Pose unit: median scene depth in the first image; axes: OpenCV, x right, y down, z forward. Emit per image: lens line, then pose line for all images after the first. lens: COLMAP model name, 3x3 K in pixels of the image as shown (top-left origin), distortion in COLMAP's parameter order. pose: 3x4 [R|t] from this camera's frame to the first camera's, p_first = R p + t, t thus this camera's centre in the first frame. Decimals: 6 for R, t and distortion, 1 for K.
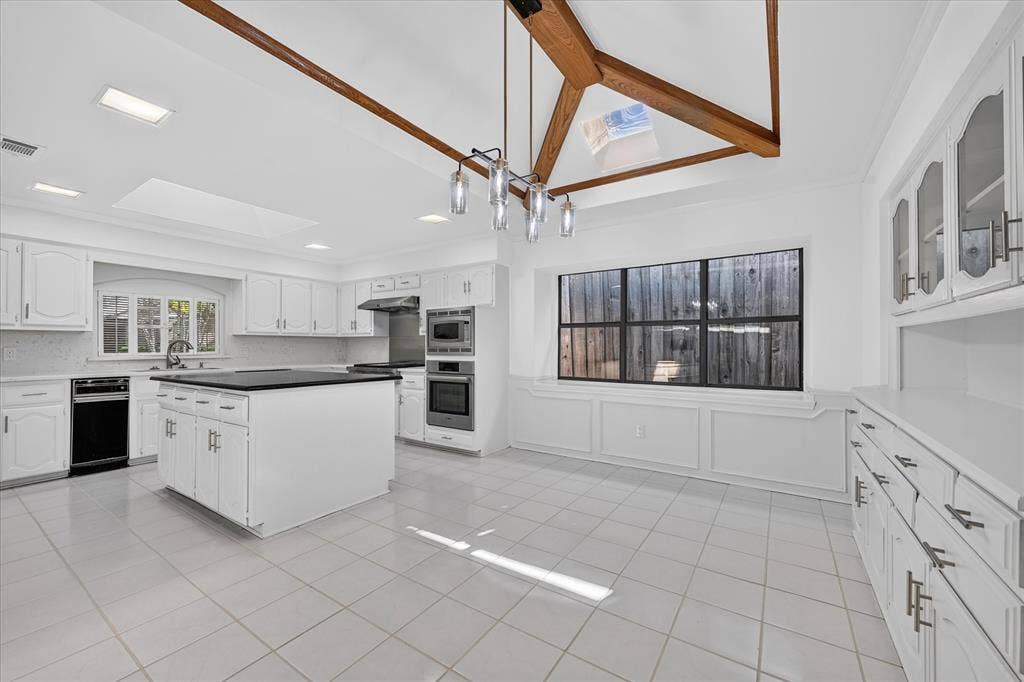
lens RADIAL K [[405.5, 0, 510.4], [0, 405.5, 342.6], [0, 0, 1]] dist [0.000929, 0.000571]
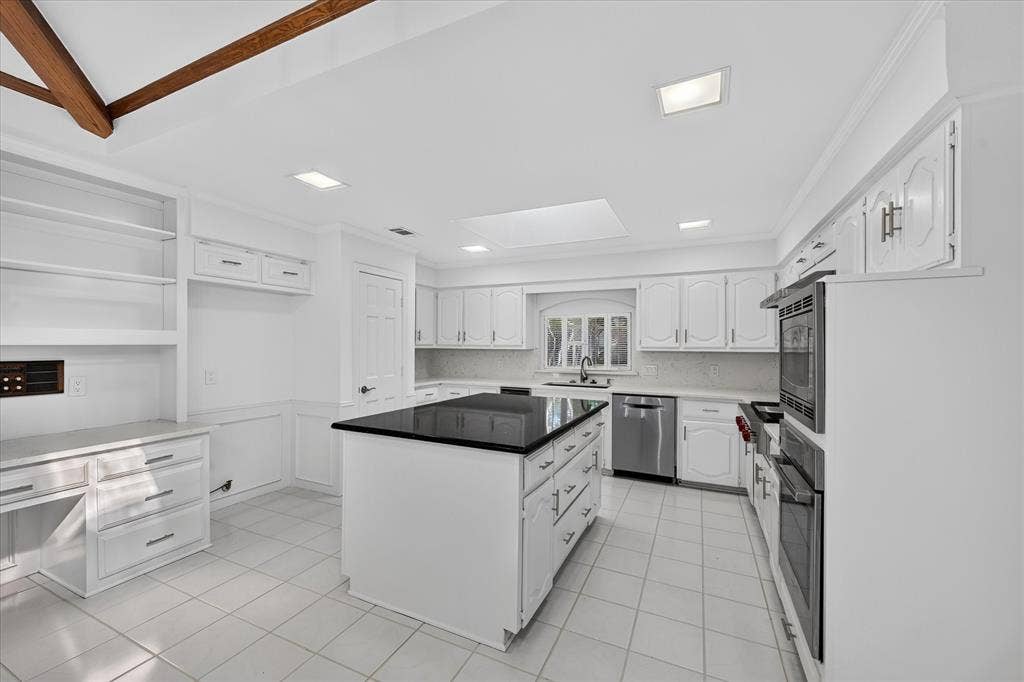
lens RADIAL K [[405.5, 0, 510.4], [0, 405.5, 342.6], [0, 0, 1]] dist [0.000929, 0.000571]
pose [[0.158496, -0.002617, -0.987356, 0.176944], [0.005923, 0.999981, -0.001700, -0.040923], [0.987342, -0.005579, 0.158508, 0.658381]]
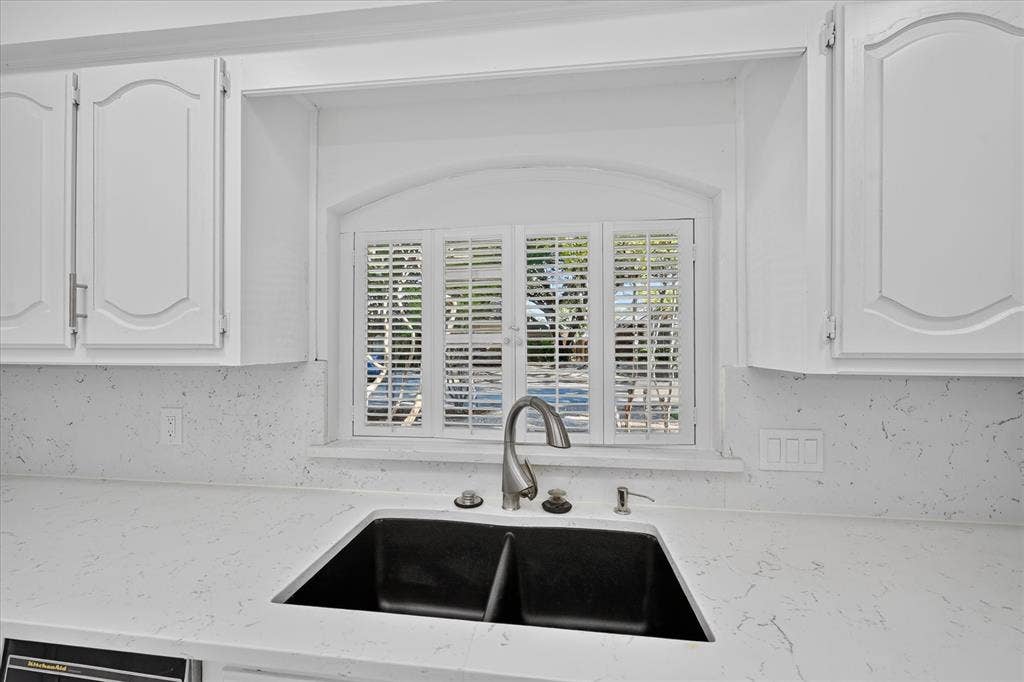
lens RADIAL K [[394.0, 0, 515.0], [0, 394.0, 347.0], [0, 0, 1]] dist [0.000357, 0.000103]
pose [[0.456918, -0.001733, -0.889507, -0.634761], [0.004749, 0.999989, 0.000491, -0.035217], [0.889496, -0.004448, 0.456921, 0.907837]]
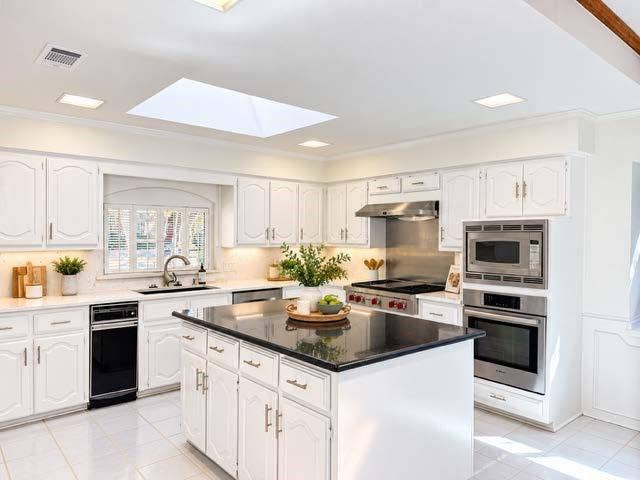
lens RADIAL K [[443.2, 0, 316.2], [0, 443.2, 237.5], [0, 0, 1]] dist [0.078677, -0.114739]
pose [[0.963038, 0.008983, -0.269215, -0.251719], [-0.003710, 0.999791, 0.020090, -0.068832], [0.269339, -0.018349, 0.962871, 0.129389]]
